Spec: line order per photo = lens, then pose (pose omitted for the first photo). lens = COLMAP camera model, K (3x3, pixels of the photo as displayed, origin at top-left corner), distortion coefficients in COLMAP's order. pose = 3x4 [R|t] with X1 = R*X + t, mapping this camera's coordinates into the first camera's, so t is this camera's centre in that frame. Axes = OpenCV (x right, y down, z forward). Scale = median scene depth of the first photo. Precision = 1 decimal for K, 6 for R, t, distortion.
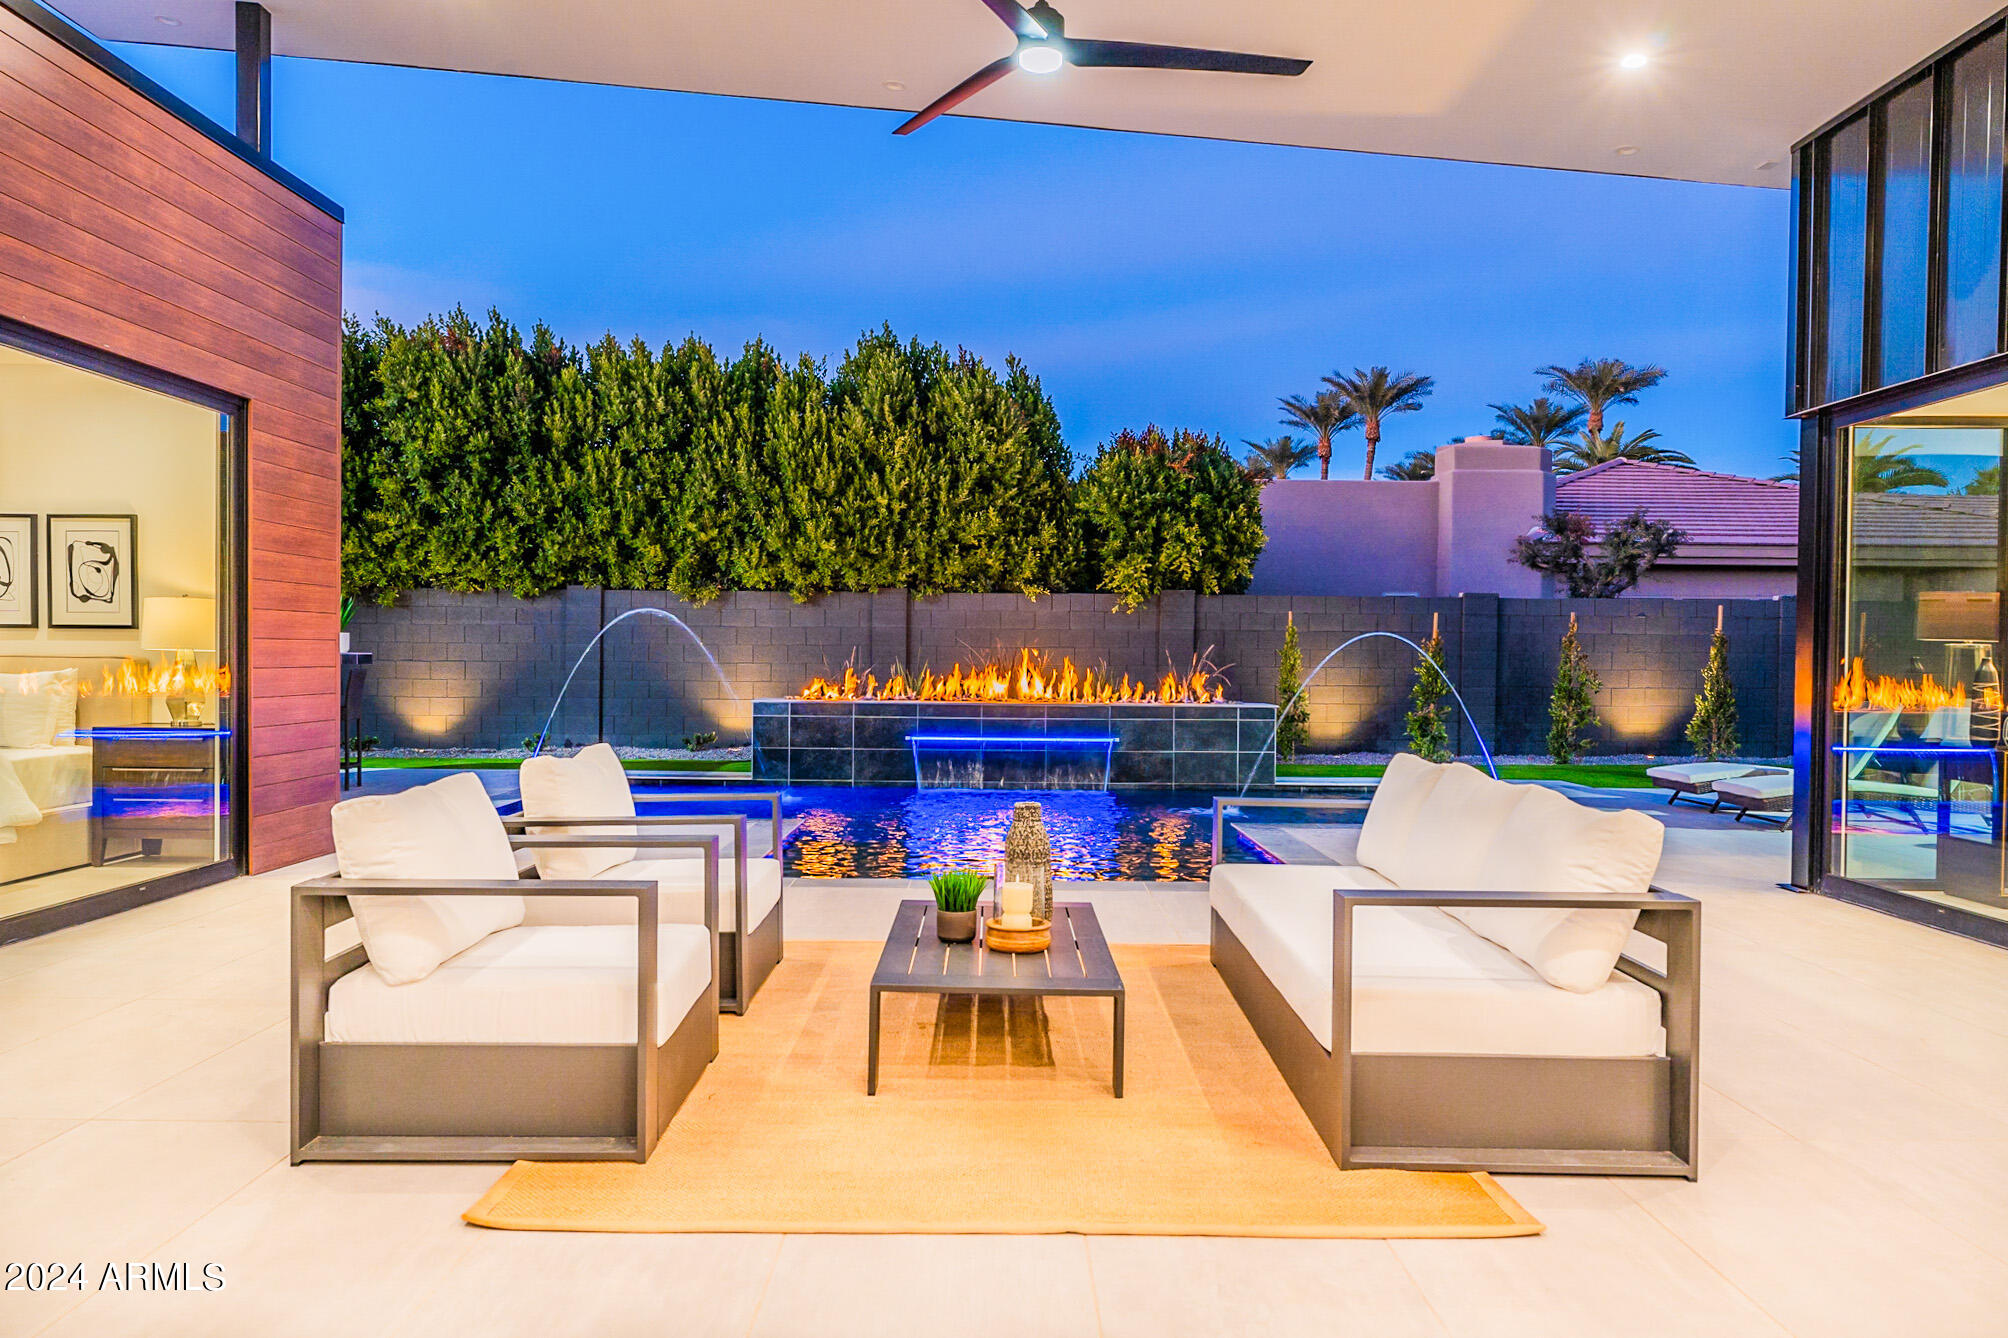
lens RADIAL K [[1441.2, 0, 1001.5], [0, 1441.2, 660.8], [0, 0, 1]] dist [0.007823, -0.002115]
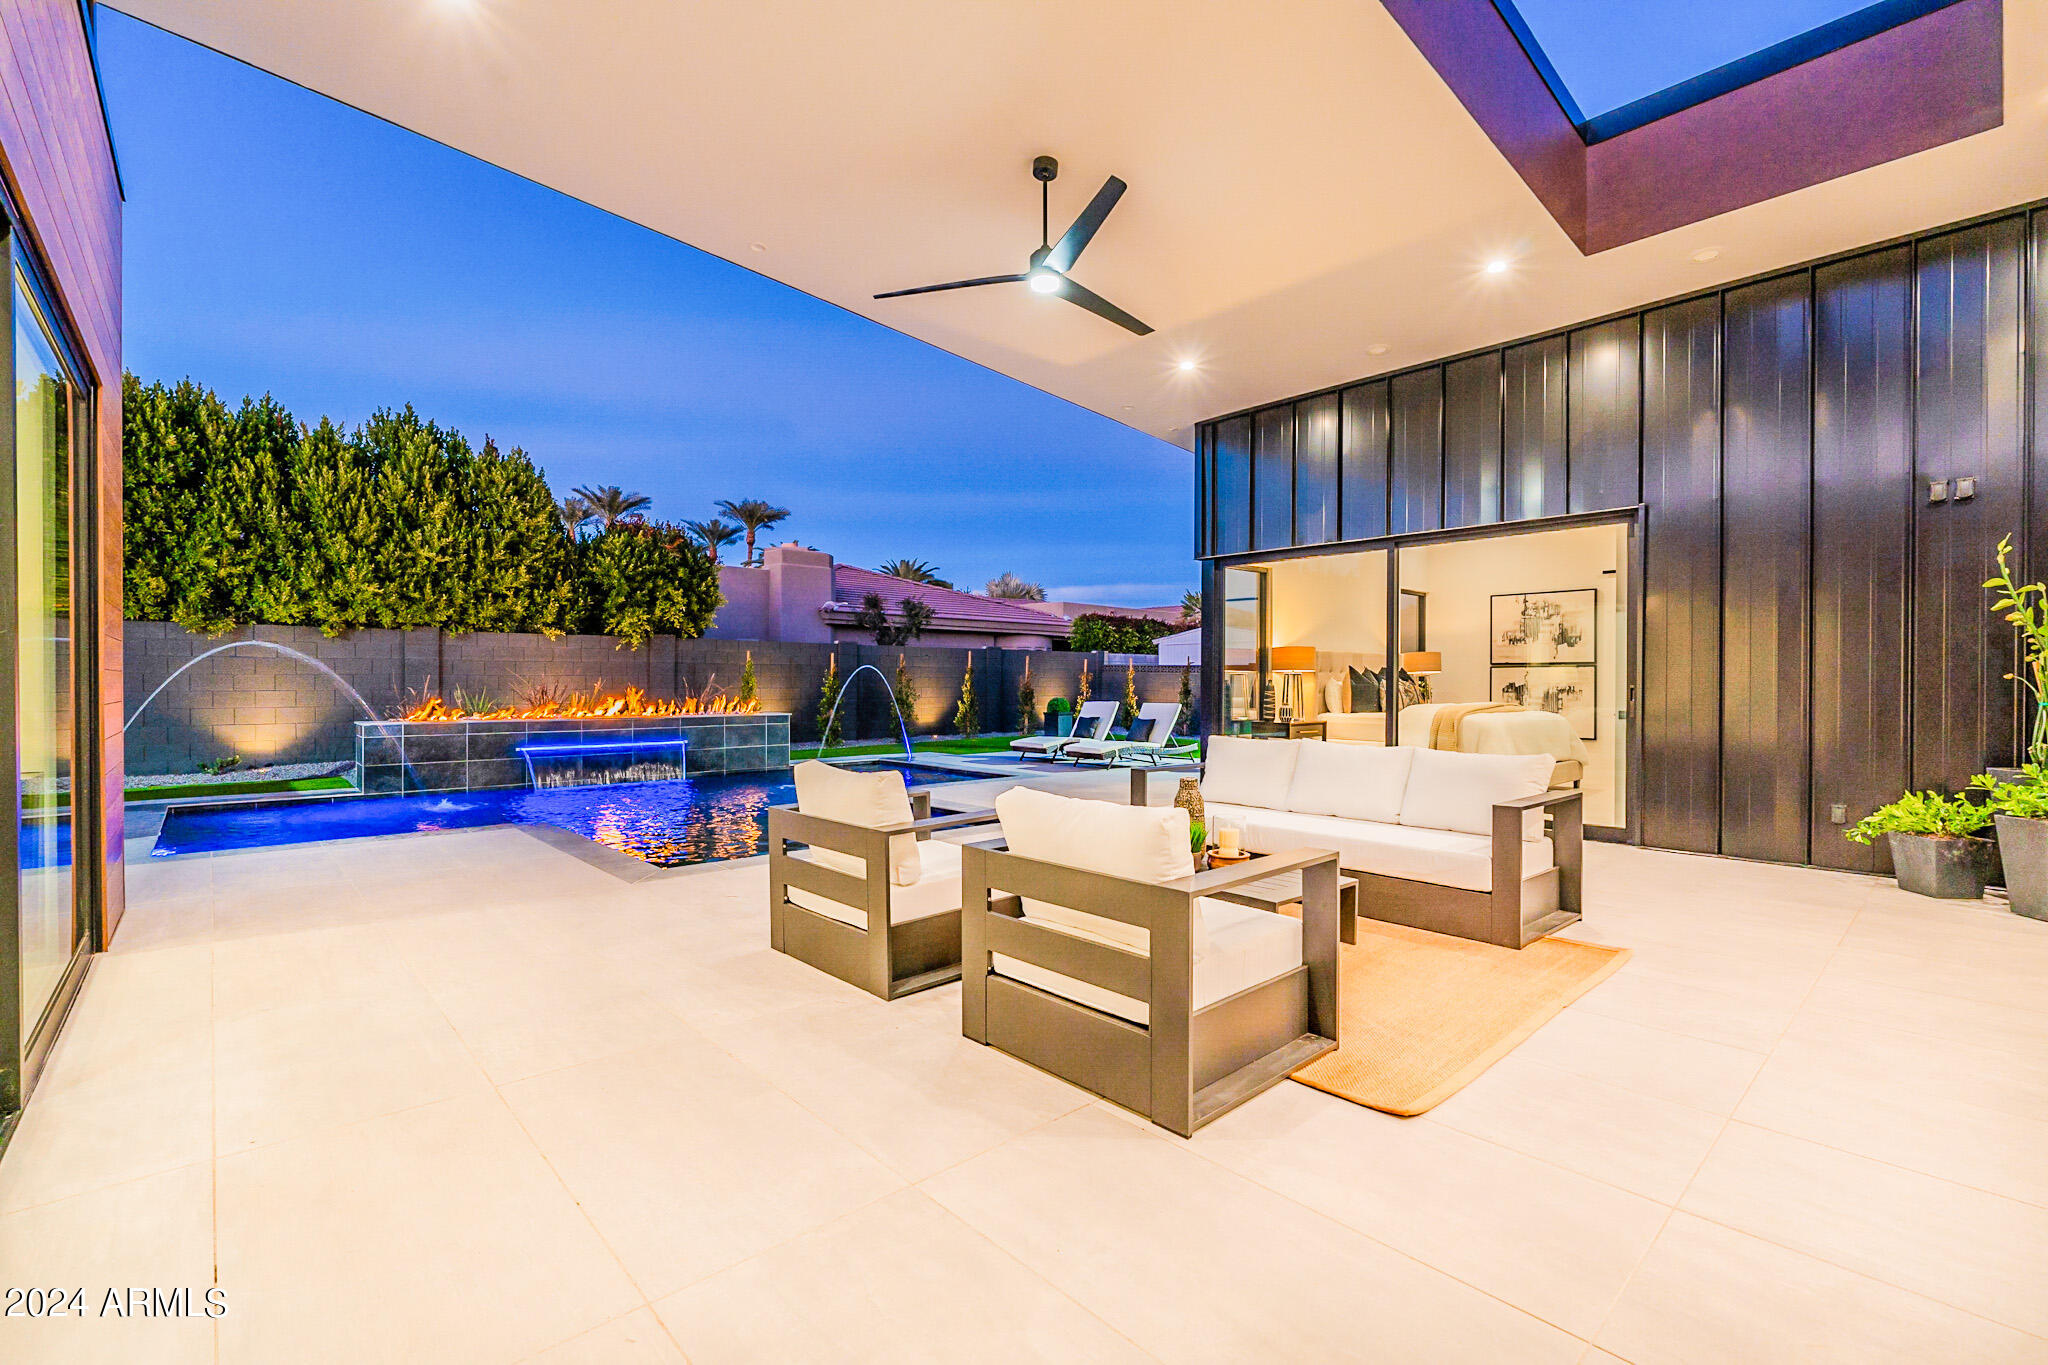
lens RADIAL K [[894.1, 0, 1026.1], [0, 894.1, 690.5], [0, 0, 1]] dist [-0.005476, -0.000029]
pose [[0.738632, -0.014972, 0.673943, -0.211573], [0.008153, 0.999879, 0.013277, -0.002864], [-0.674059, -0.004312, 0.738664, 0.114284]]
